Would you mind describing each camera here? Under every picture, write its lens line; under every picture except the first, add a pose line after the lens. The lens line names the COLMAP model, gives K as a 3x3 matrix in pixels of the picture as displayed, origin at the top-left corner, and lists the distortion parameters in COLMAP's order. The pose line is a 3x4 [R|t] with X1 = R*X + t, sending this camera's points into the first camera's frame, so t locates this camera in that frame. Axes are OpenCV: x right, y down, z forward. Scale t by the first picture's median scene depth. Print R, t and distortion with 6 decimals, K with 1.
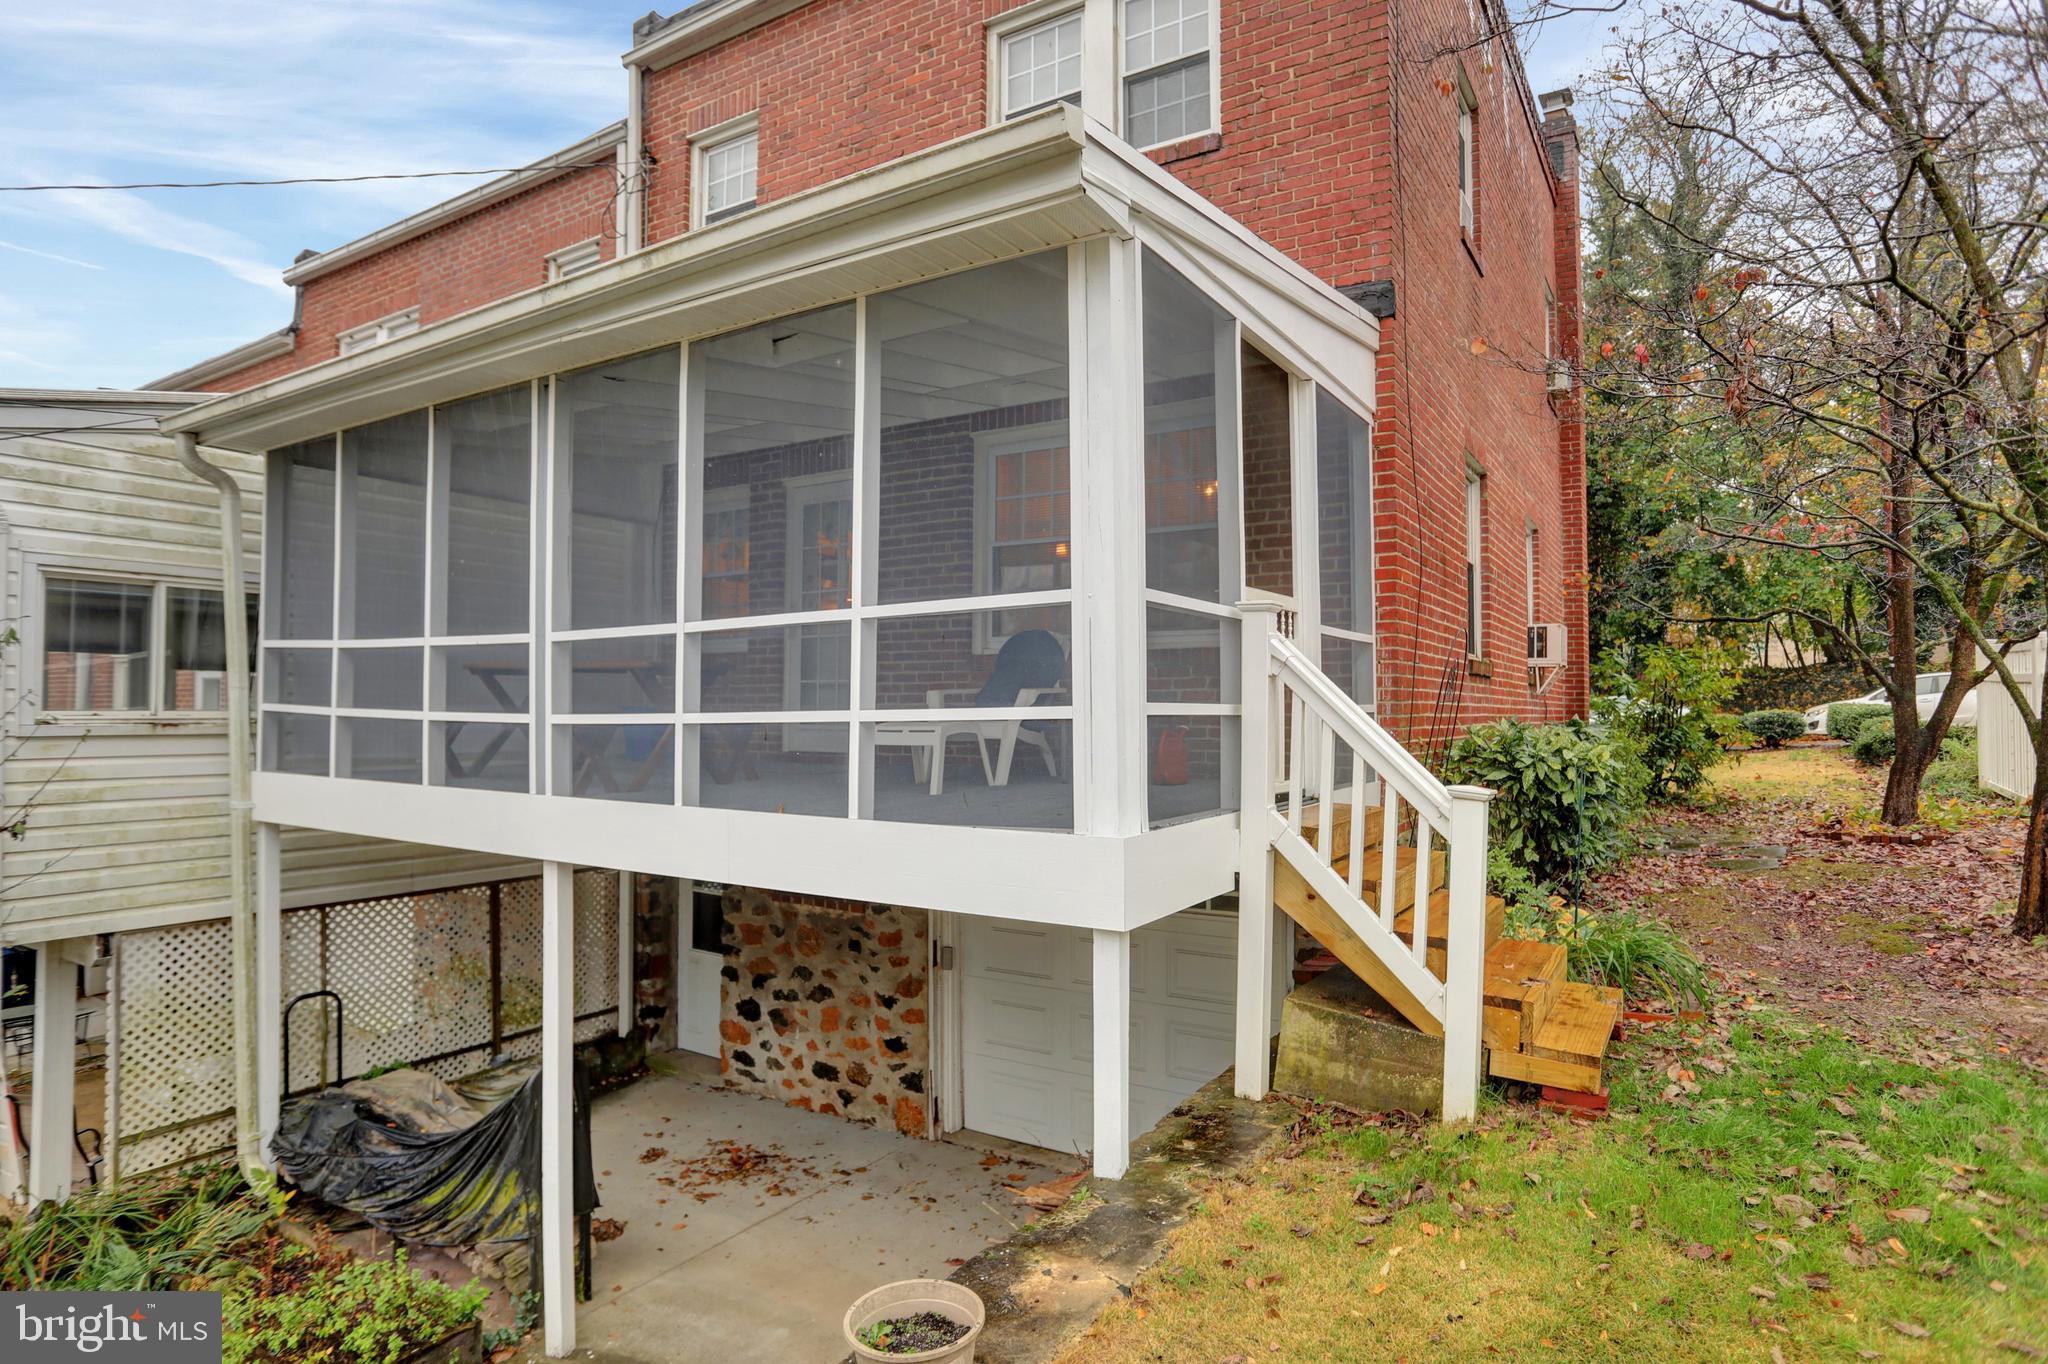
lens RADIAL K [[1128.0, 0, 1002.2], [0, 1128.0, 681.6], [0, 0, 1]] dist [-0.073620, 0.043171]
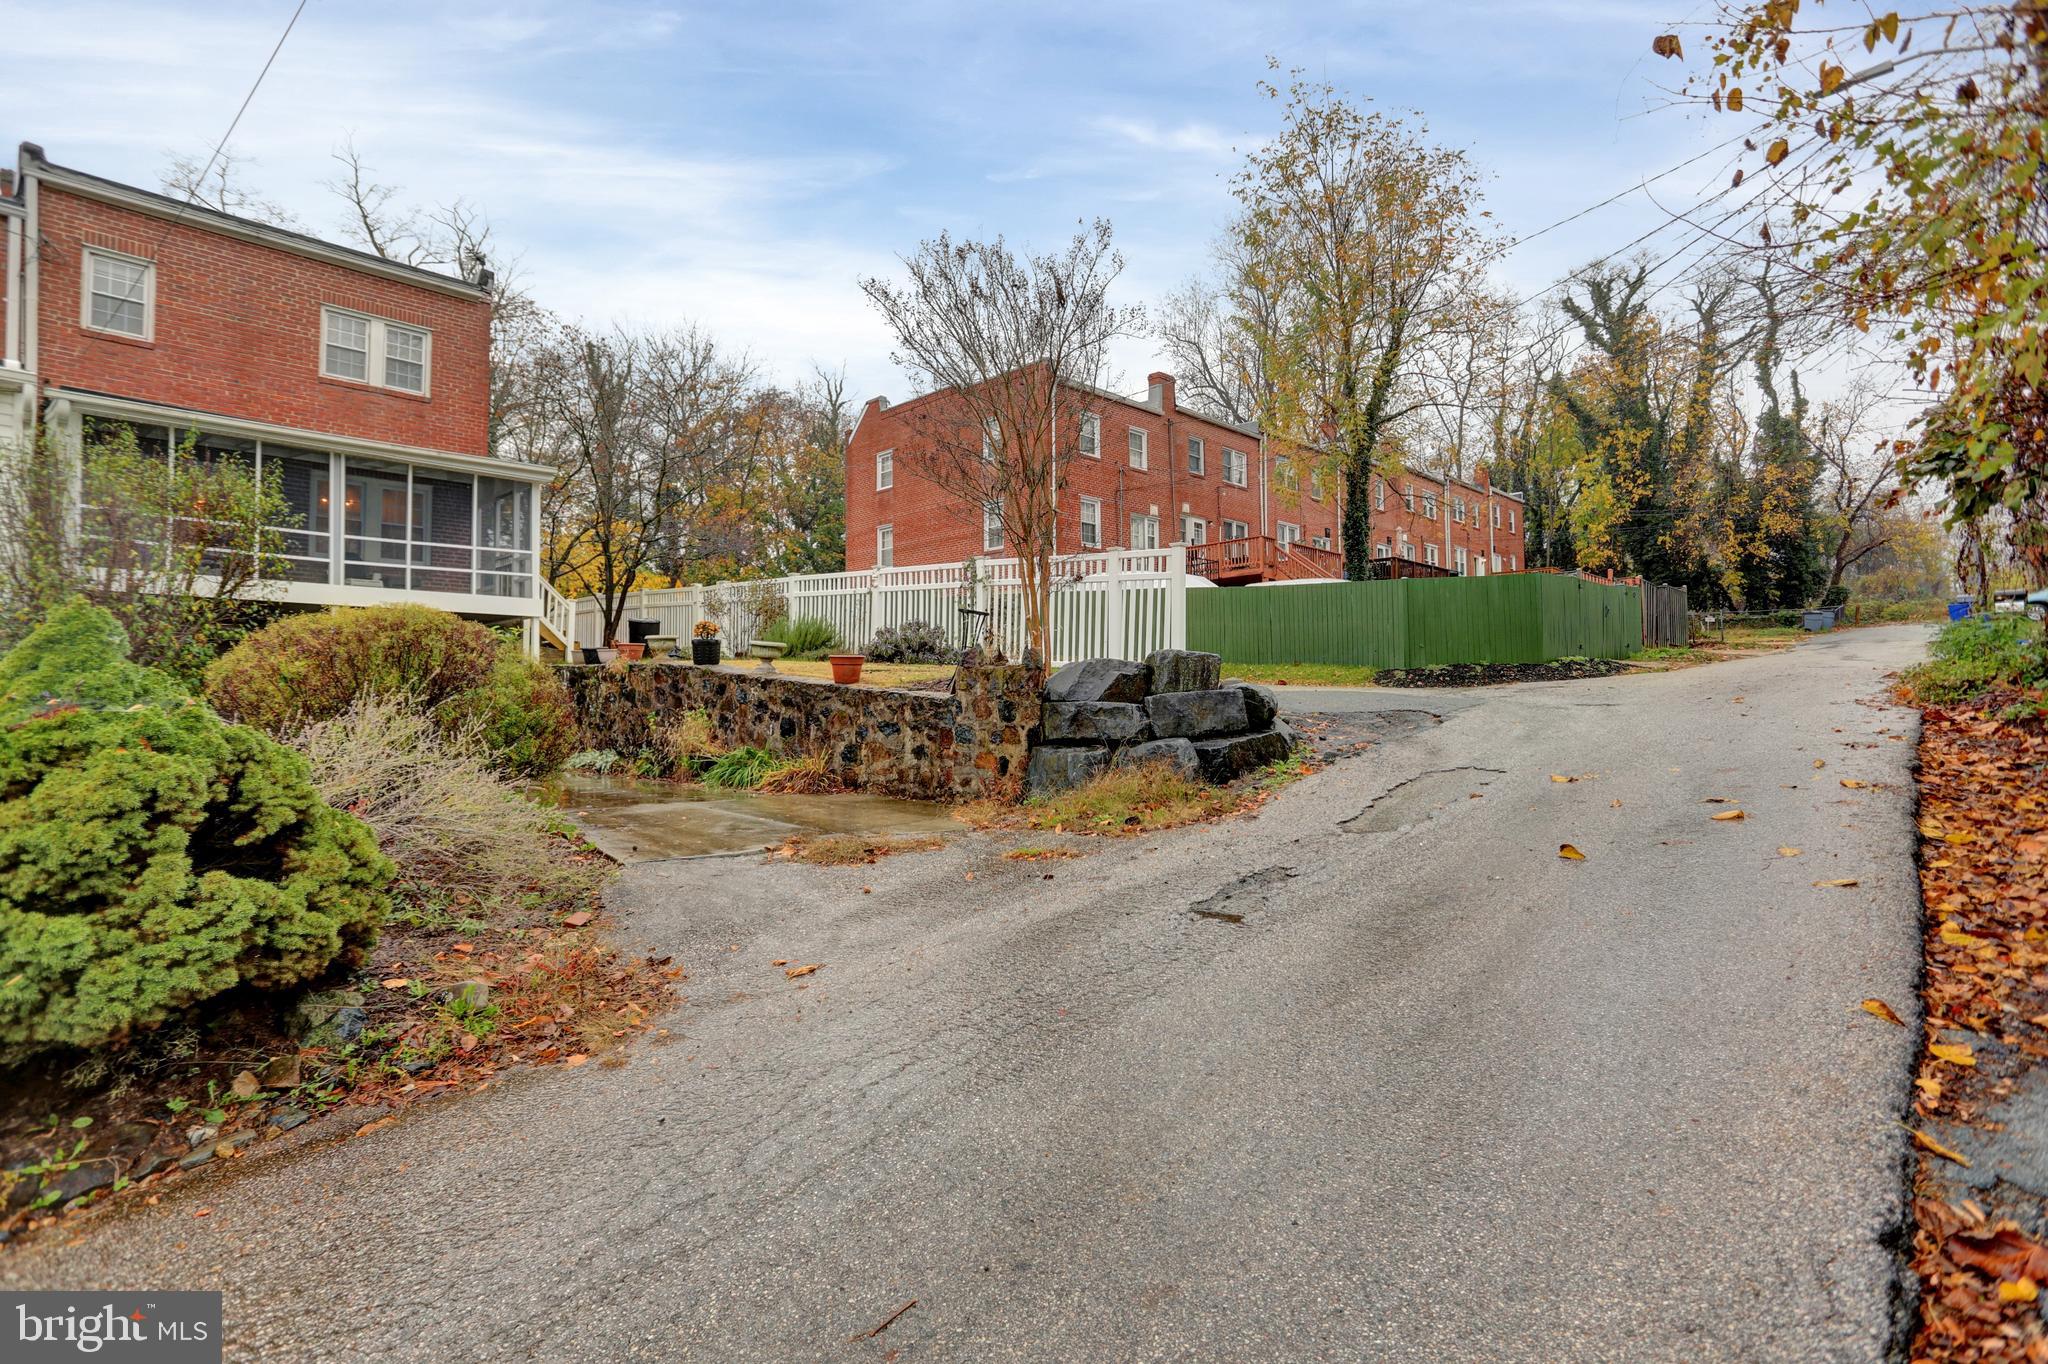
lens RADIAL K [[1005.1, 0, 1022.8], [0, 1005.1, 677.1], [0, 0, 1]] dist [-0.069888, 0.030270]
pose [[0.174936, 0.026010, 0.984236, -1.770781], [-0.018204, 0.999566, -0.023179, 0.247747], [-0.984412, -0.013862, 0.175333, -0.893299]]
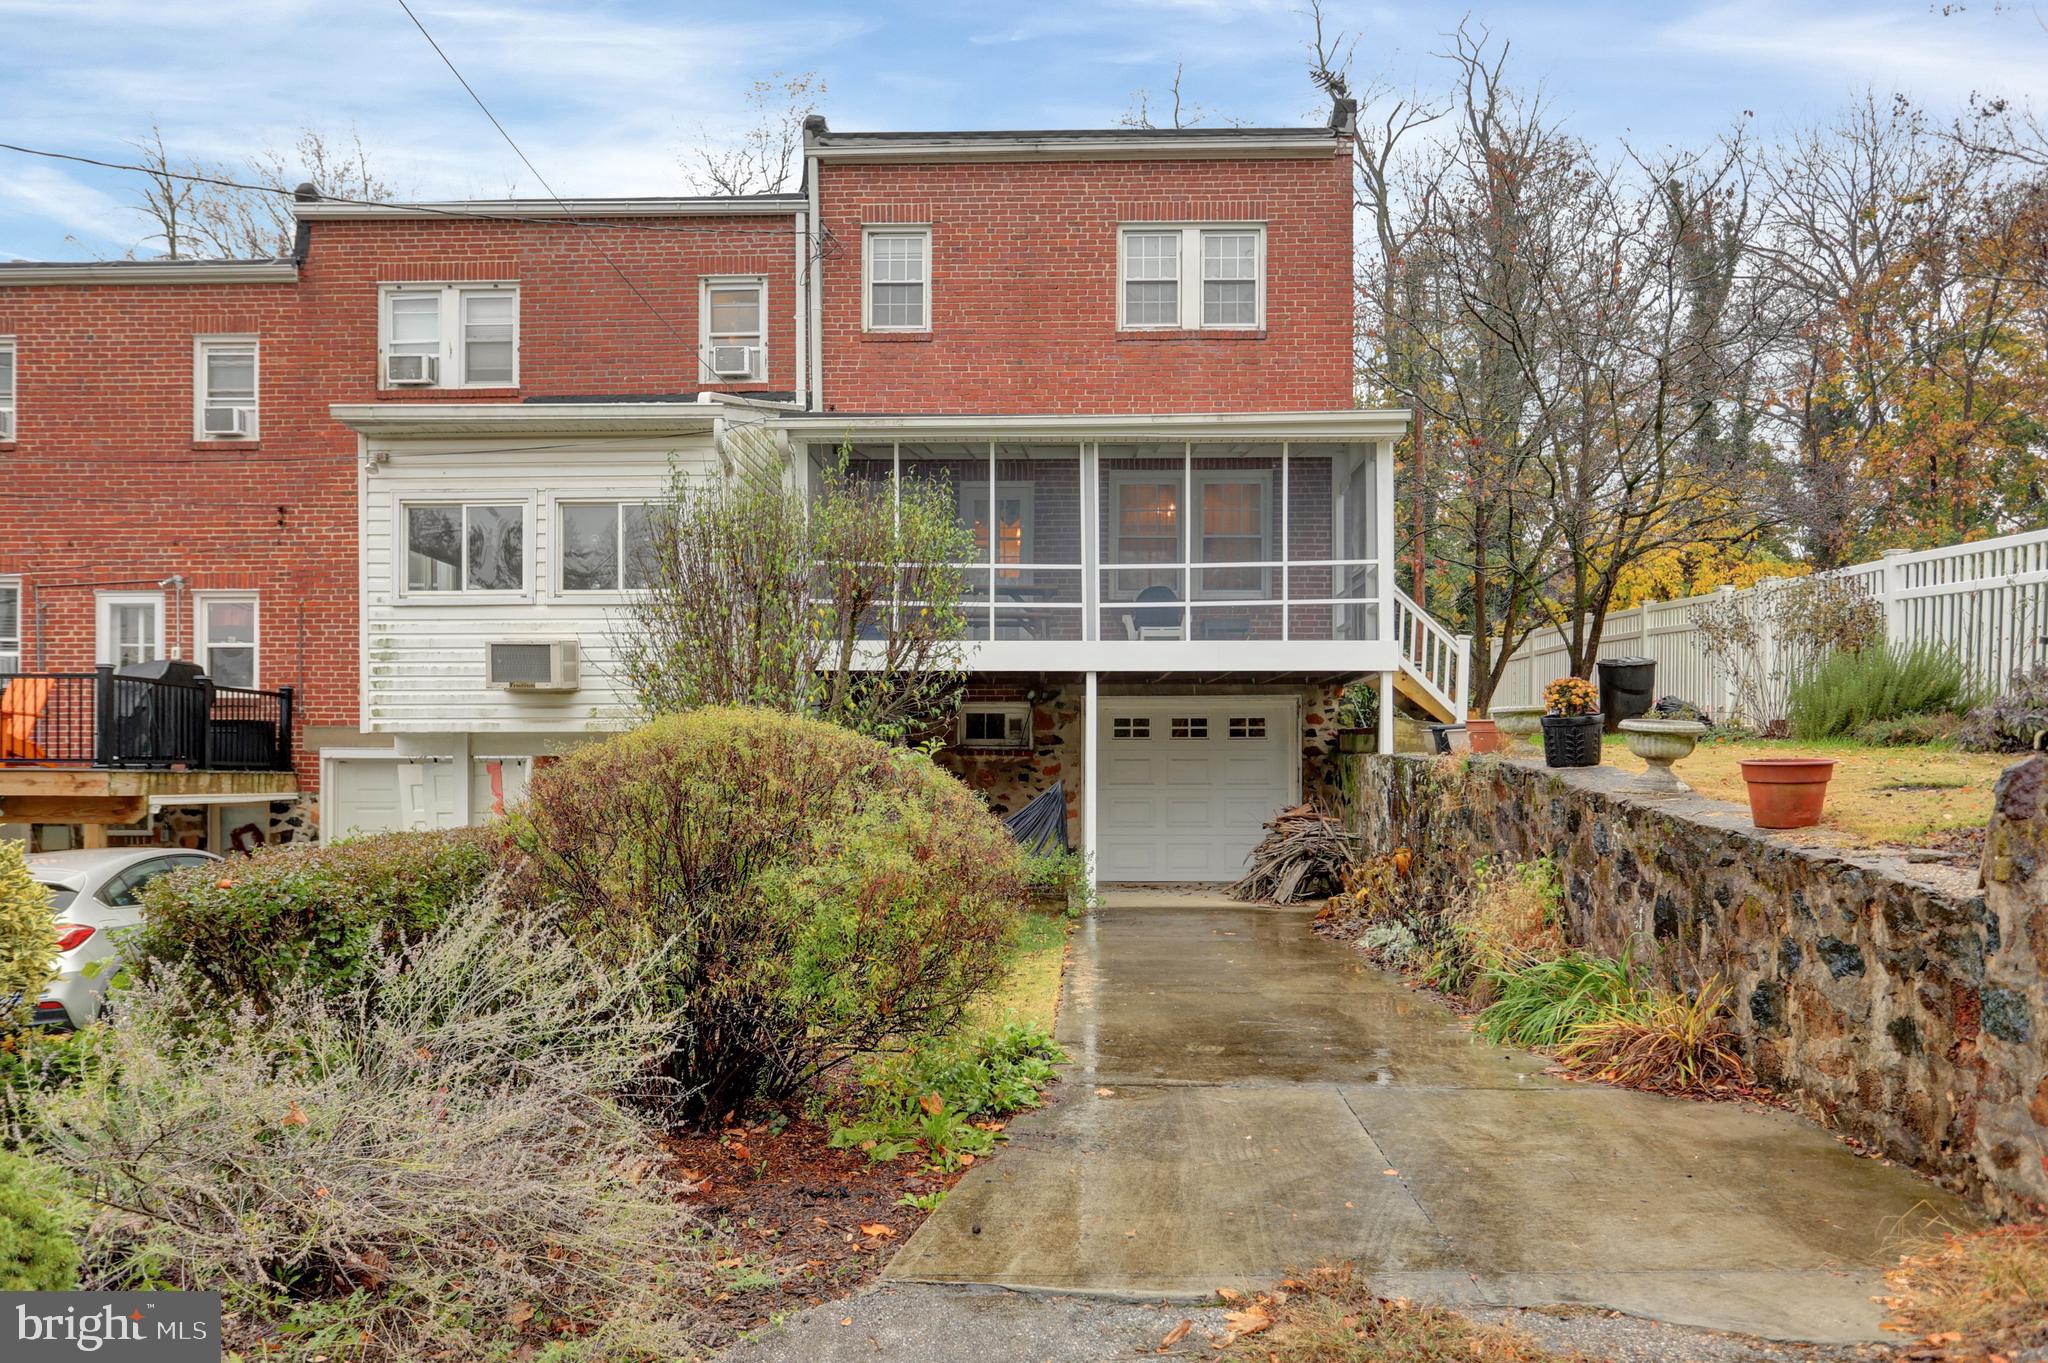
lens RADIAL K [[1563.0, 0, 1027.2], [0, 1563.0, 792.1], [0, 0, 1]] dist [-0.053488, 0.112954]
pose [[0.863178, -0.006268, 0.504861, -1.277752], [-0.011642, 0.999410, 0.032313, 0.185974], [-0.504766, -0.033769, 0.862596, -0.955849]]
